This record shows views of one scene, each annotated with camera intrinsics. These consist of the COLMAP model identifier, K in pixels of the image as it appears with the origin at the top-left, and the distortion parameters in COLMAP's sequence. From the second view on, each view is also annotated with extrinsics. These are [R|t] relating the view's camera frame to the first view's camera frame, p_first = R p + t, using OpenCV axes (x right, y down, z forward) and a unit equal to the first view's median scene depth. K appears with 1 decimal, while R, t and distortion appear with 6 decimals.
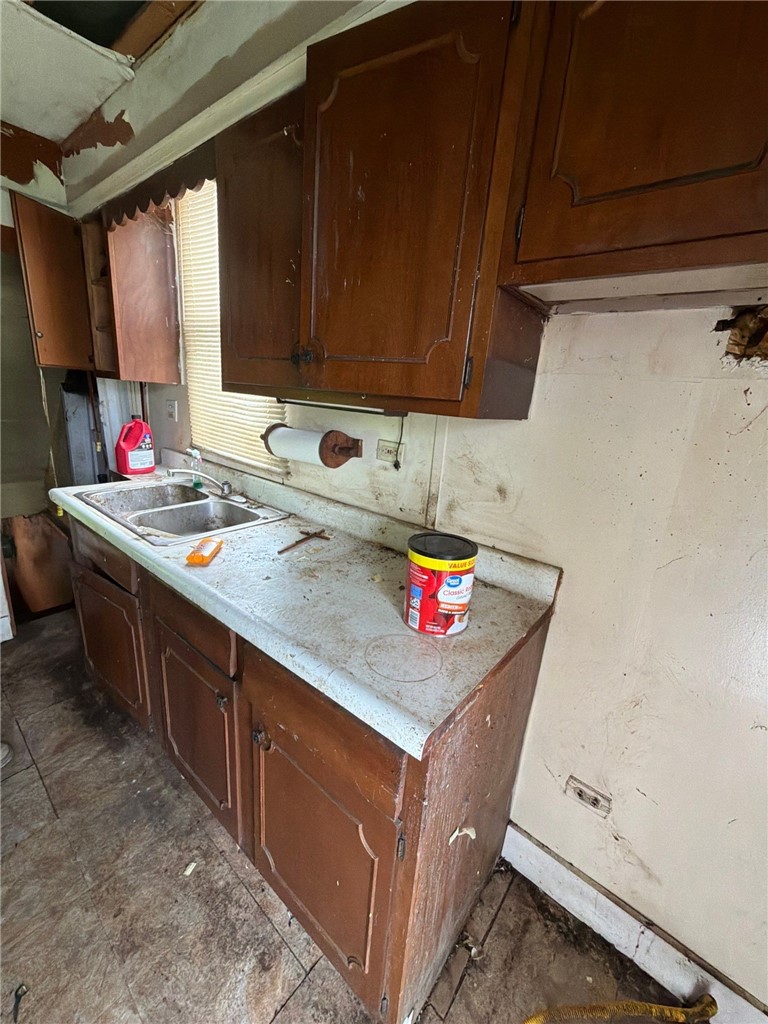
lens RADIAL K [[410.3, 0, 384.0], [0, 410.3, 512.0], [0, 0, 1]] dist [0.000632, -0.000094]
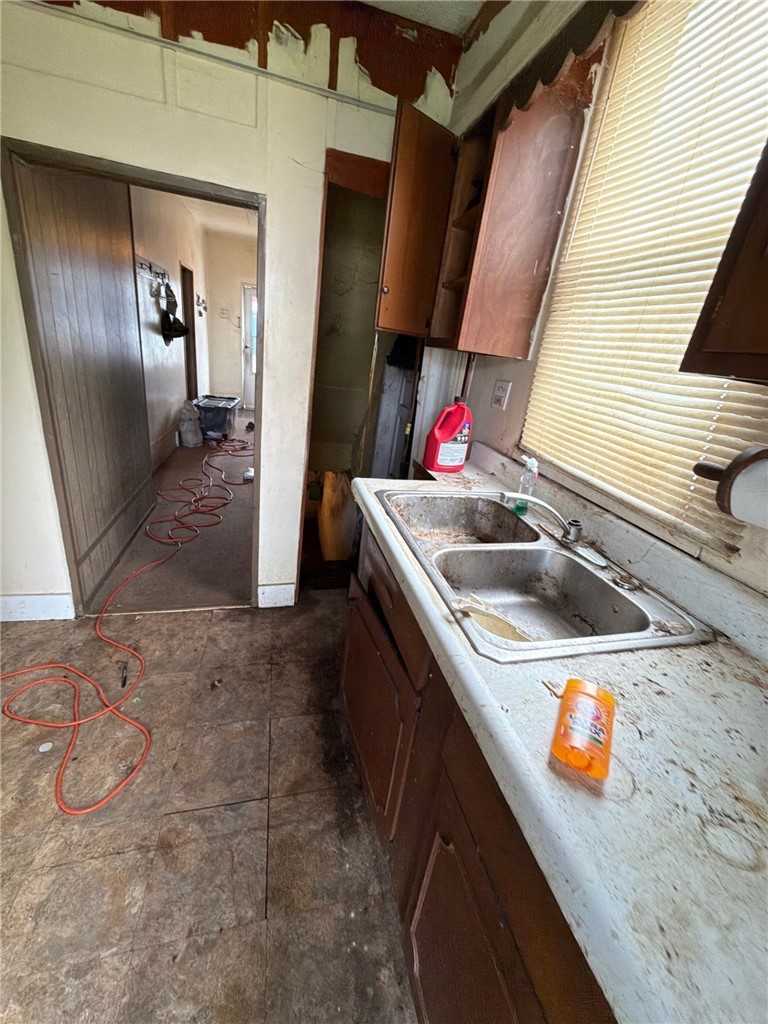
lens RADIAL K [[410.3, 0, 384.0], [0, 410.3, 512.0], [0, 0, 1]] dist [0.000632, -0.000094]
pose [[0.801765, 0.247256, -0.544094, -0.275422], [-0.228293, 0.968073, 0.103520, -0.082649], [0.552318, 0.041214, 0.832614, 0.321627]]
